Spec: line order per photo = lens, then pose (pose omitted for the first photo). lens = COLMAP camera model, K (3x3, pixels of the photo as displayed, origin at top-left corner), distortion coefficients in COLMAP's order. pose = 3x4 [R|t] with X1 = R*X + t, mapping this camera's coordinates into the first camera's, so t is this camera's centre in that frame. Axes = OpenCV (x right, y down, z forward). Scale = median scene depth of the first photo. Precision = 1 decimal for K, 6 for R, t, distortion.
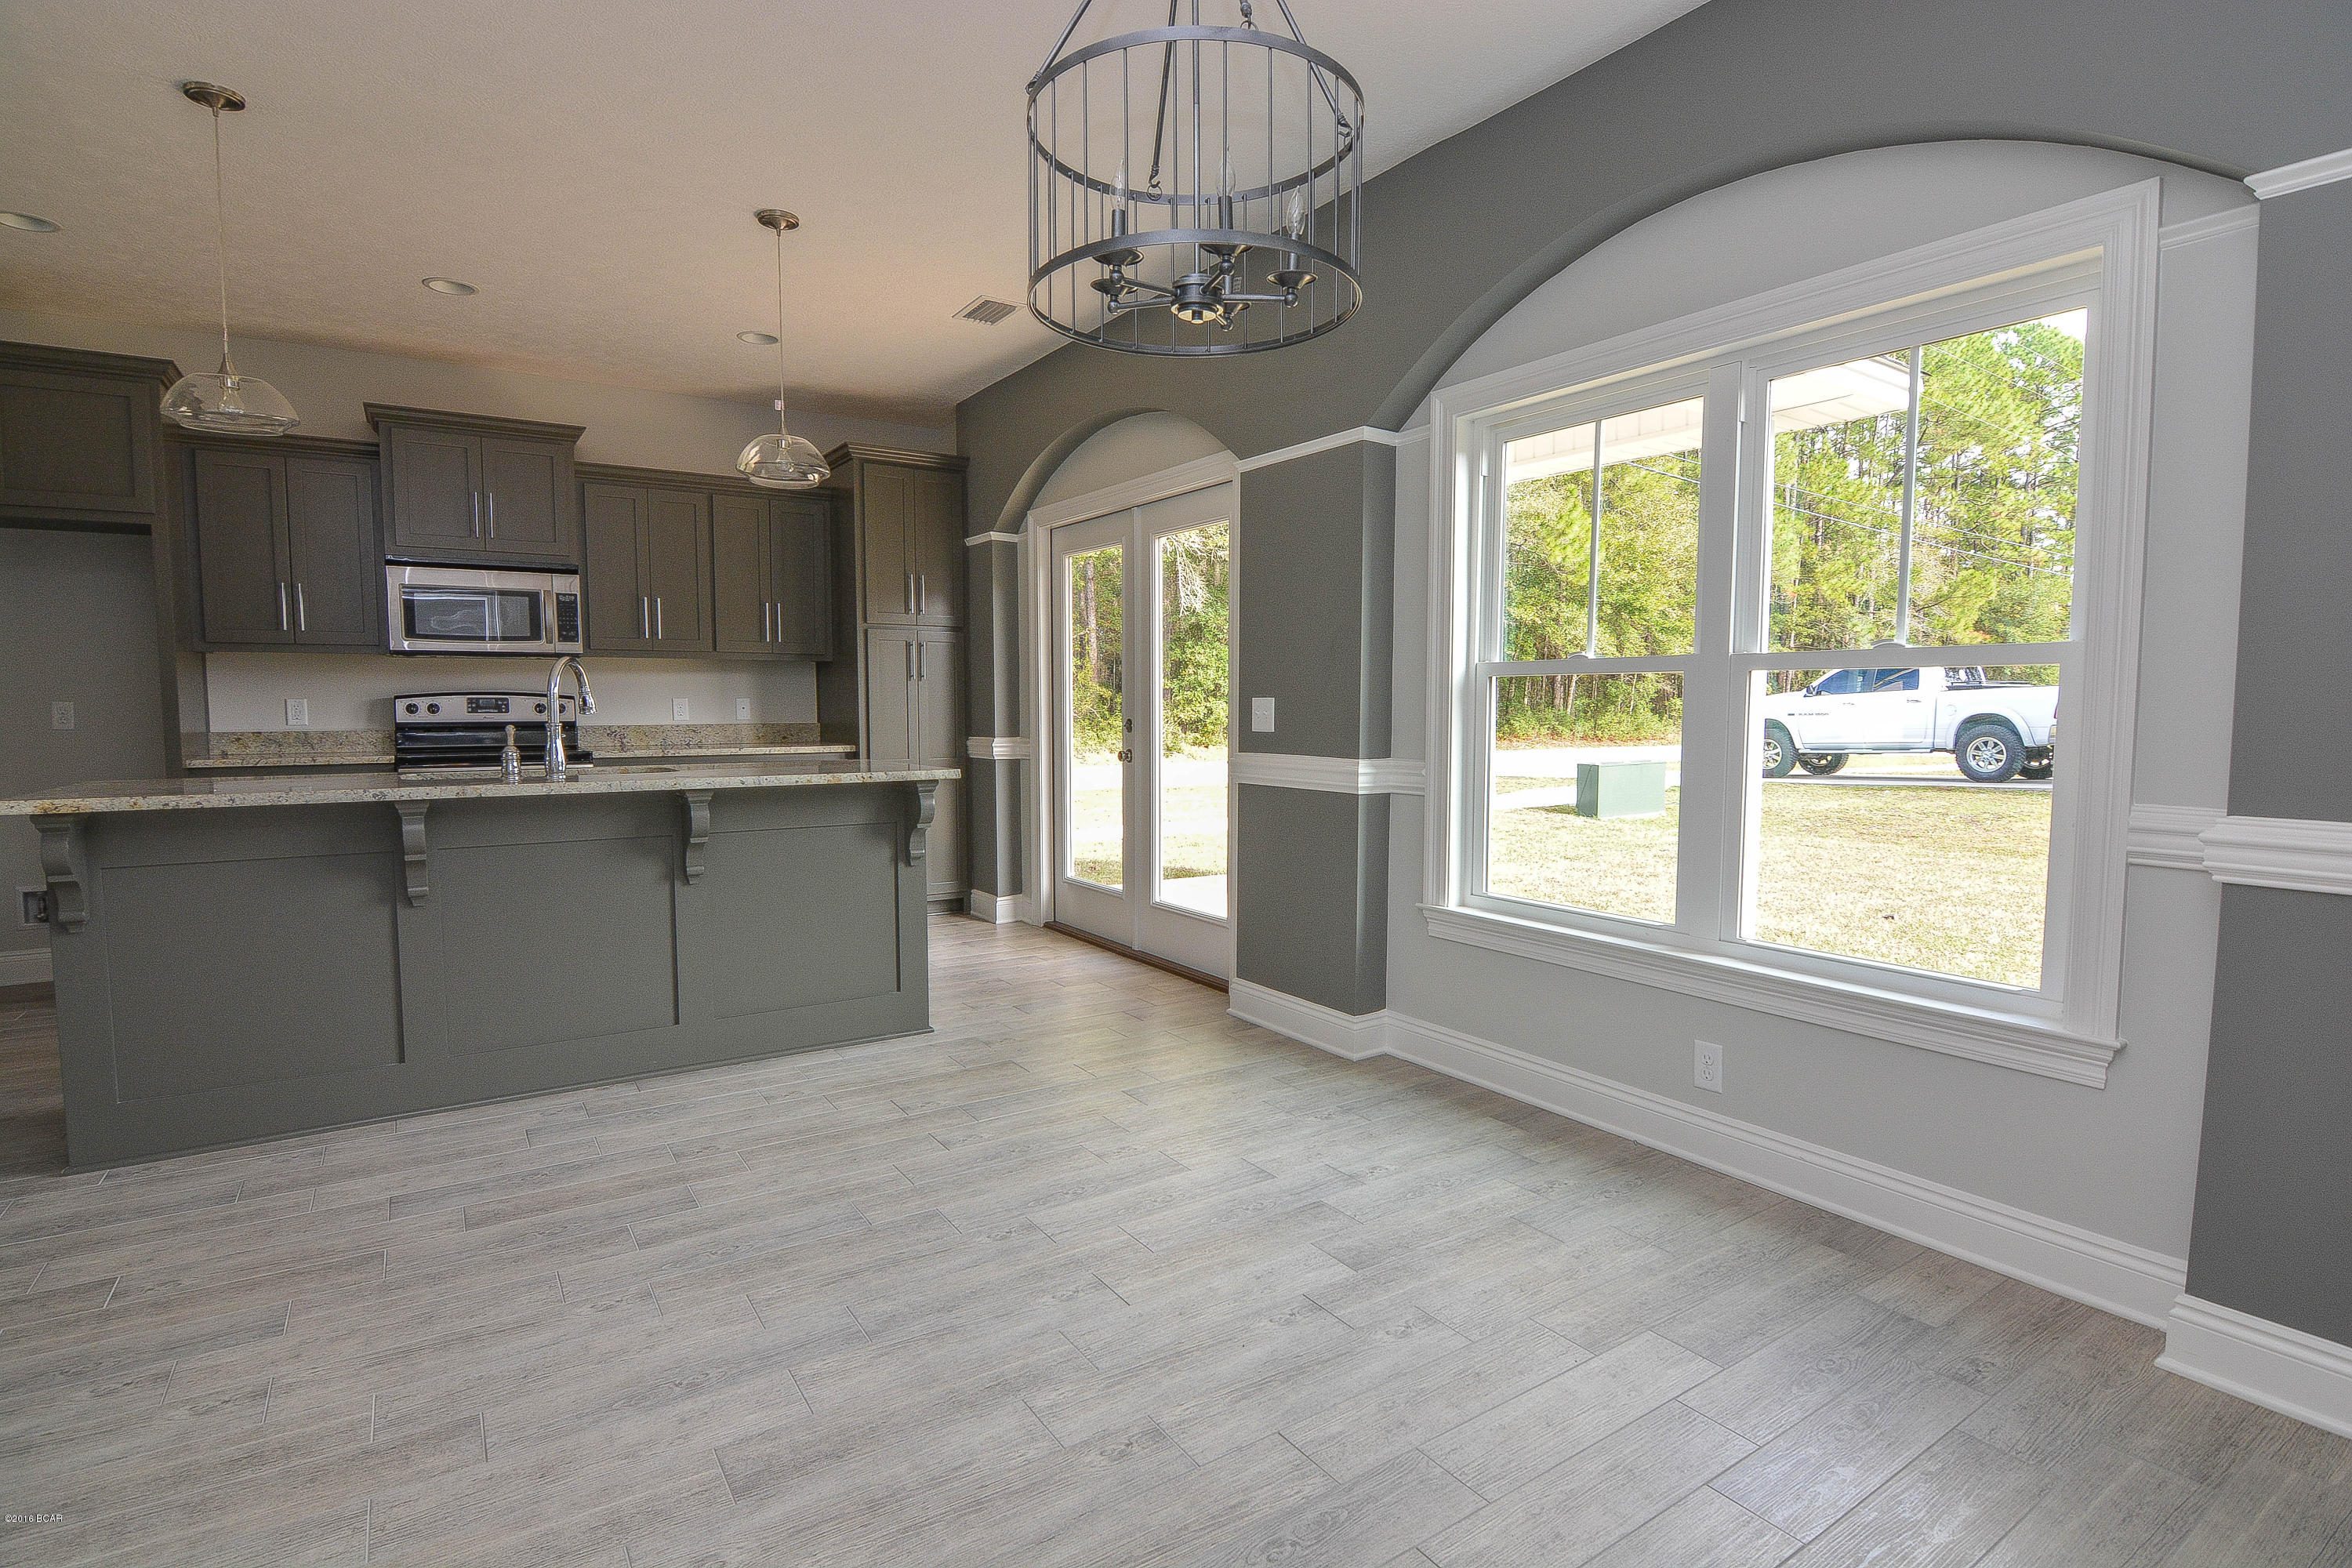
lens RADIAL K [[1141.0, 0, 1173.9], [0, 1141.0, 793.7], [0, 0, 1]] dist [-0.001505, -0.012960]
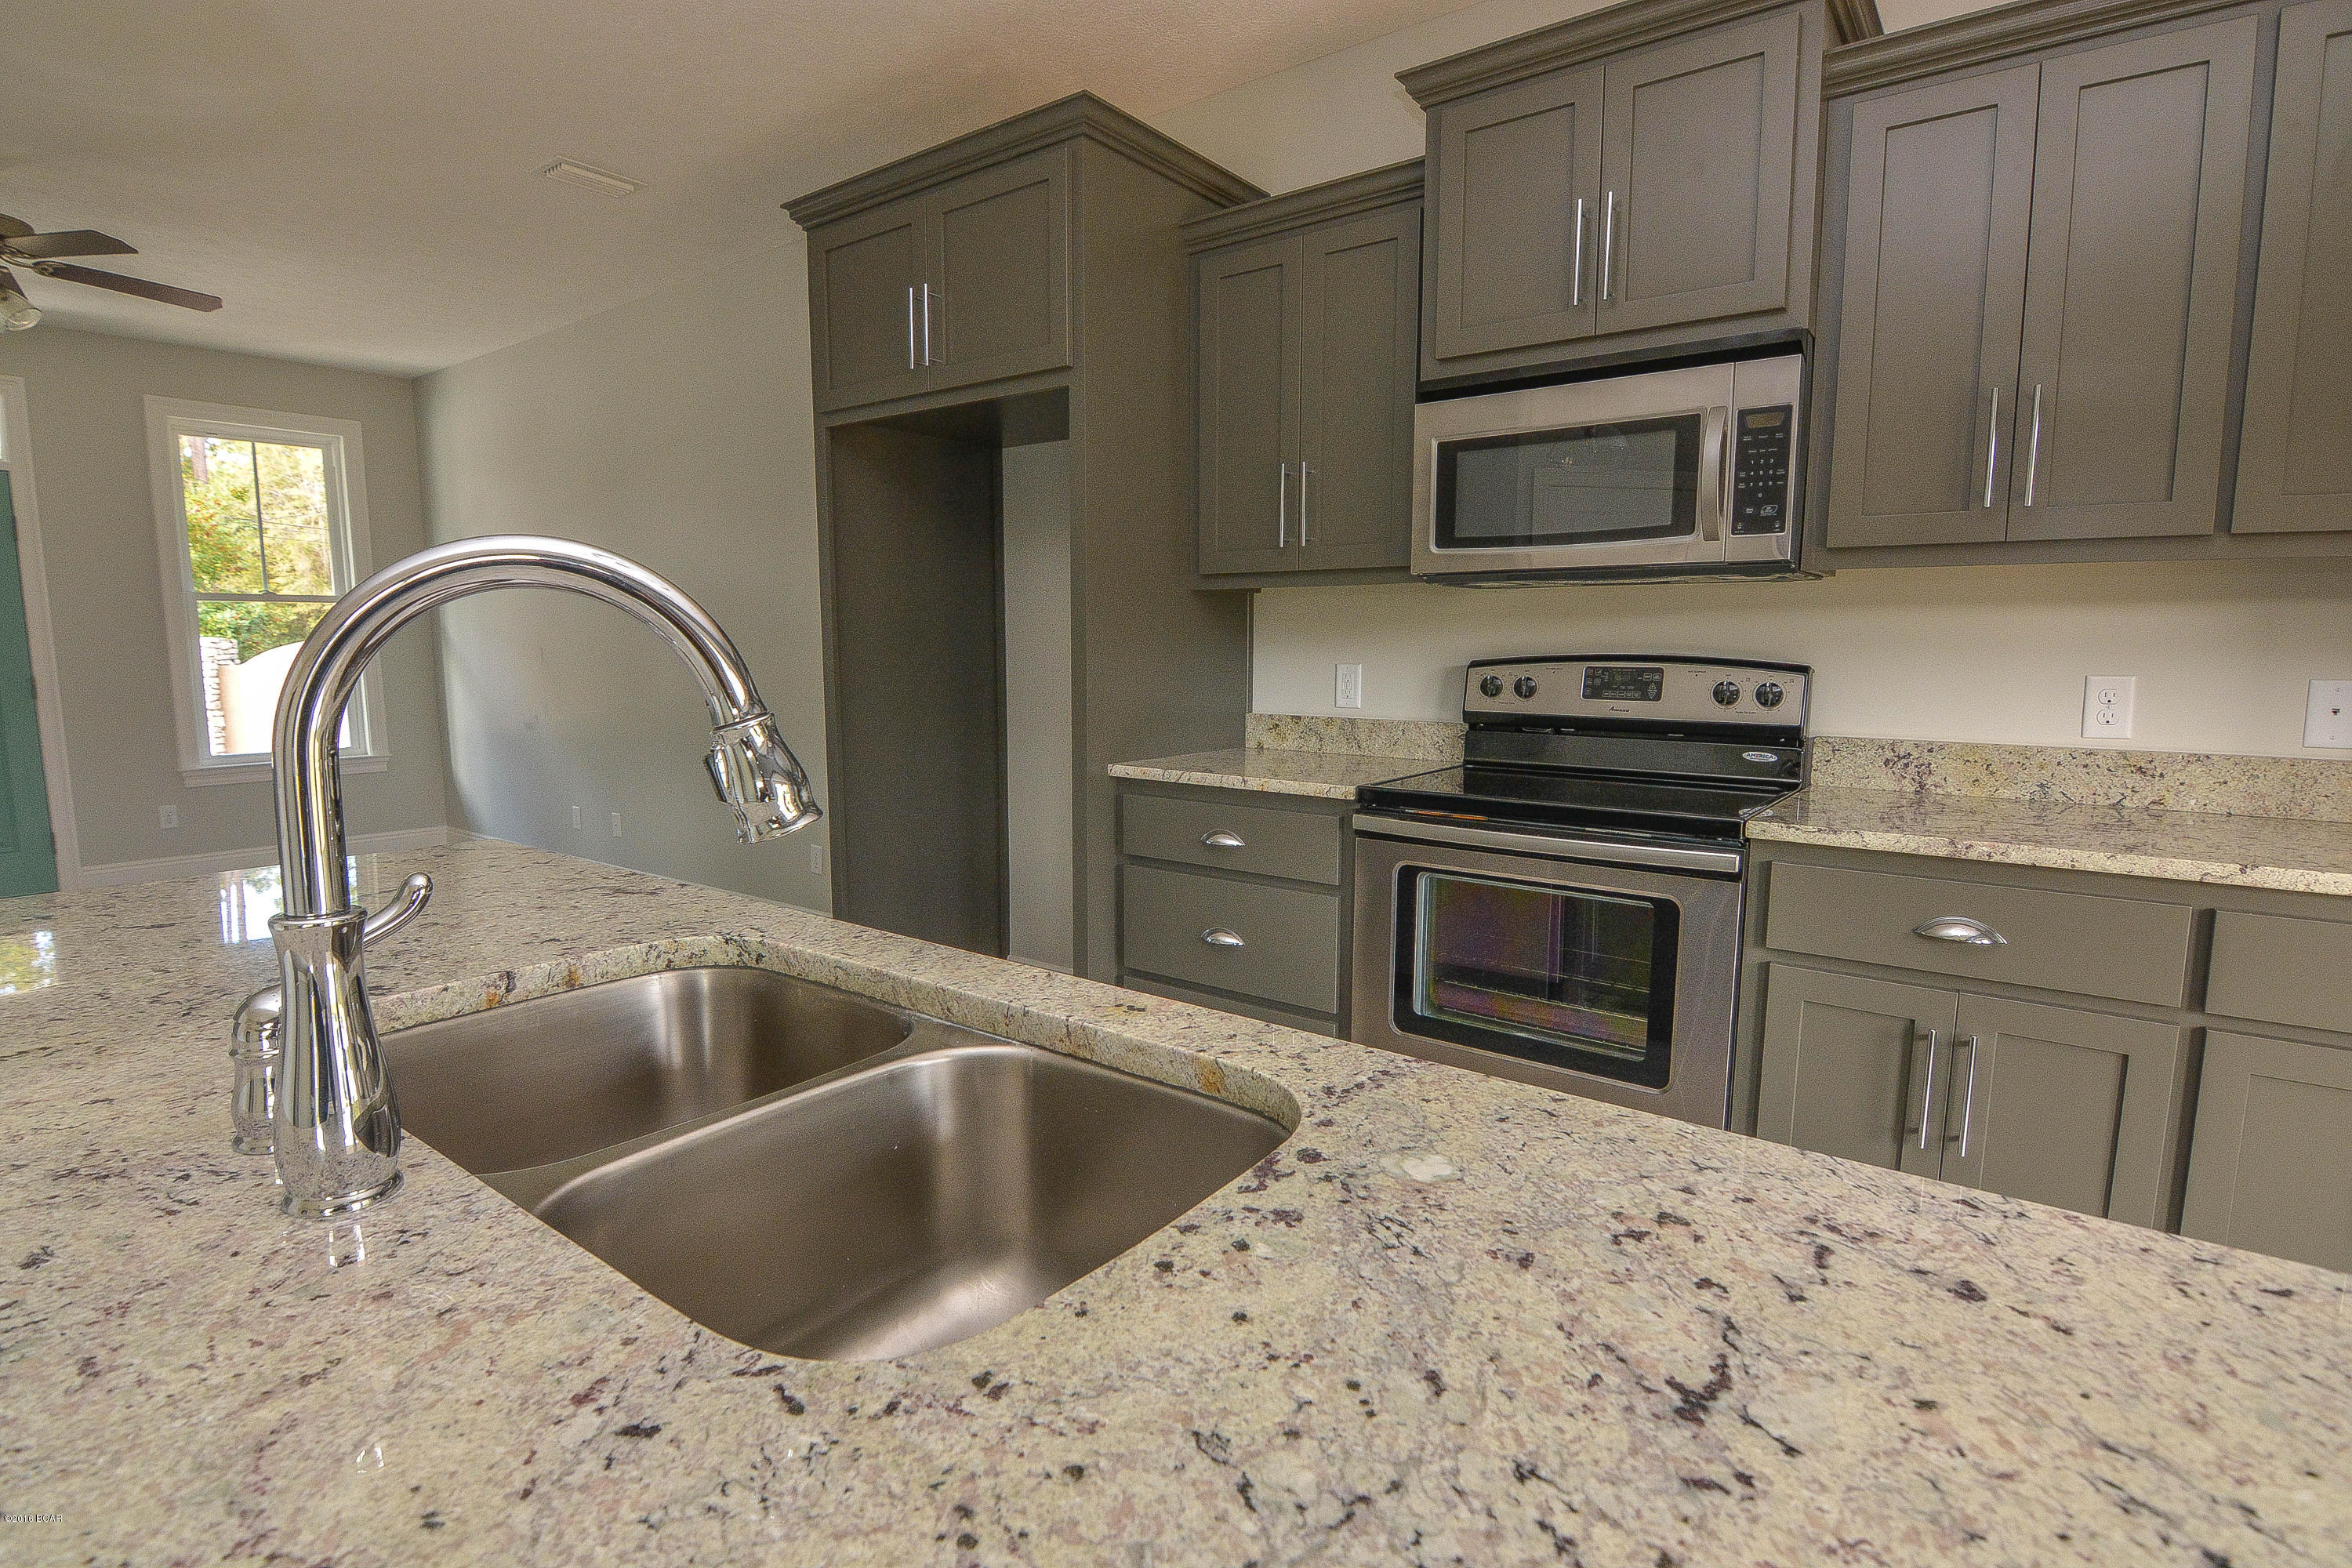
lens RADIAL K [[1153.4, 0, 1184.6], [0, 1153.4, 786.5], [0, 0, 1]] dist [0.001092, -0.012863]
pose [[0.340719, 0.120244, -0.932444, -0.239029], [-0.077508, 0.992004, 0.099603, -0.077727], [0.936965, 0.038335, 0.347314, 0.749910]]
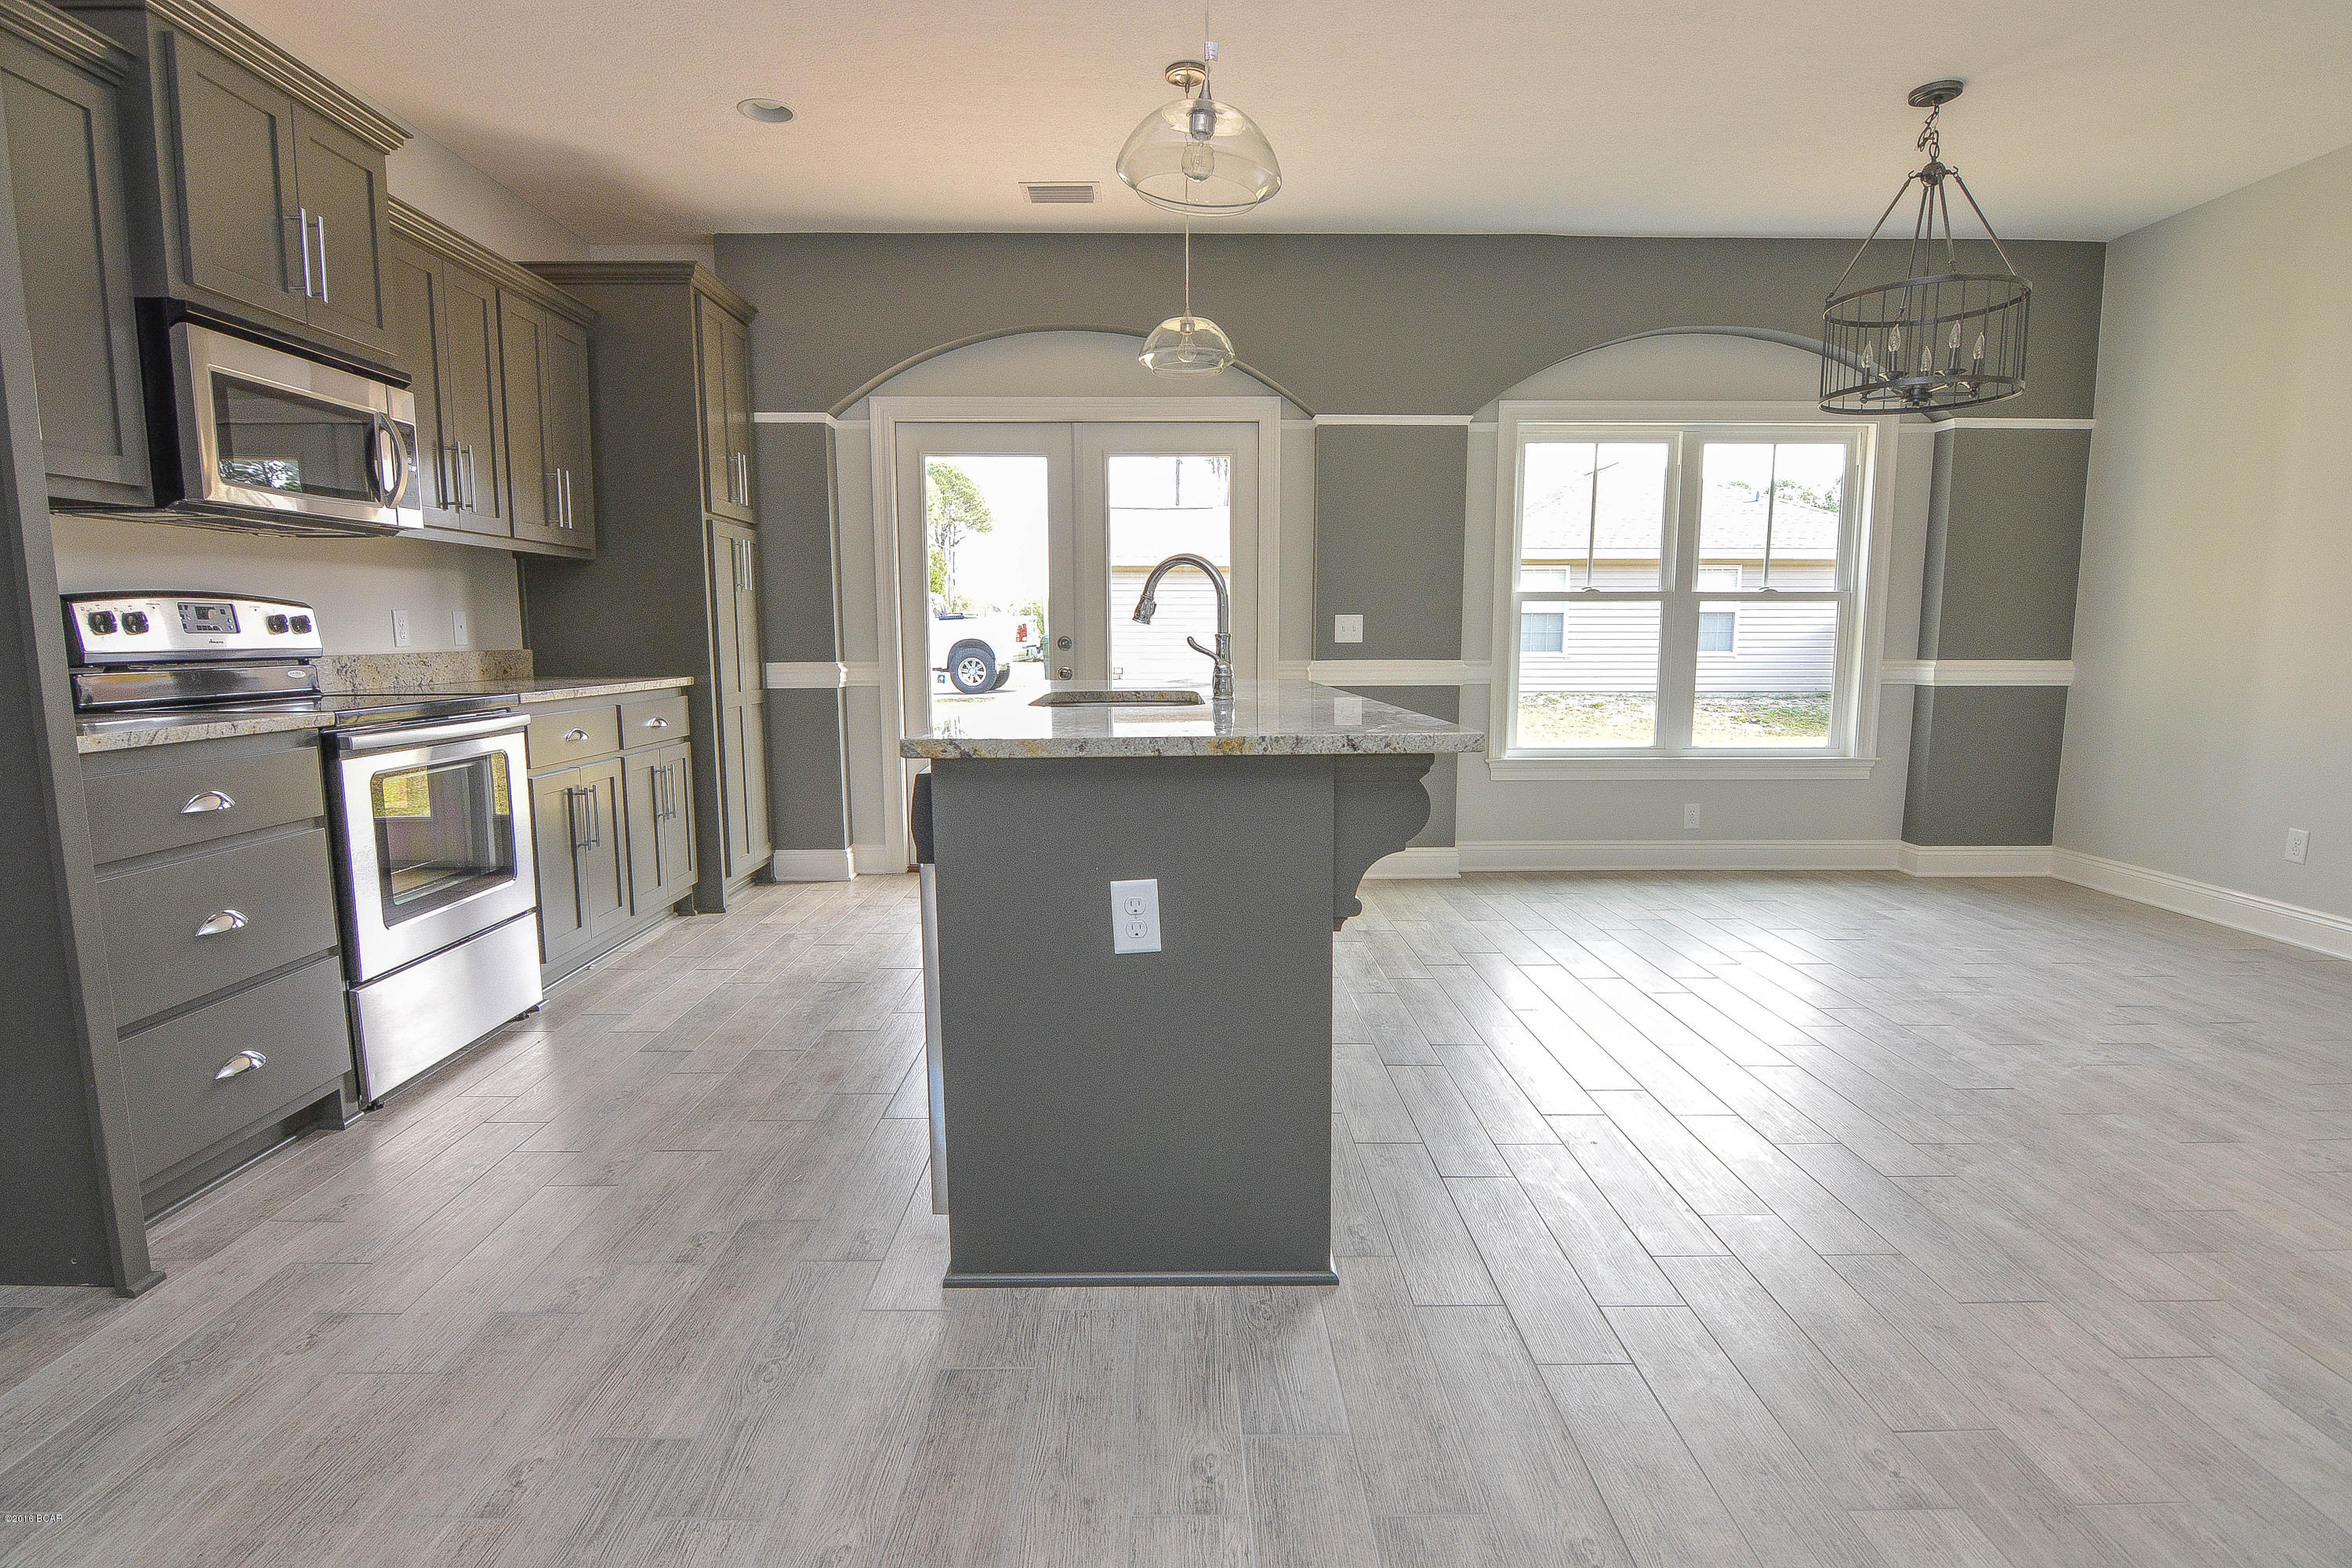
lens RADIAL K [[1167.5, 0, 1172.6], [0, 1167.5, 790.5], [0, 0, 1]] dist [0.001089, -0.013667]
pose [[0.541664, -0.113842, 0.832851, -0.916310], [0.069829, 0.993456, 0.090380, -0.018904], [-0.837690, 0.009202, 0.546069, 0.393188]]
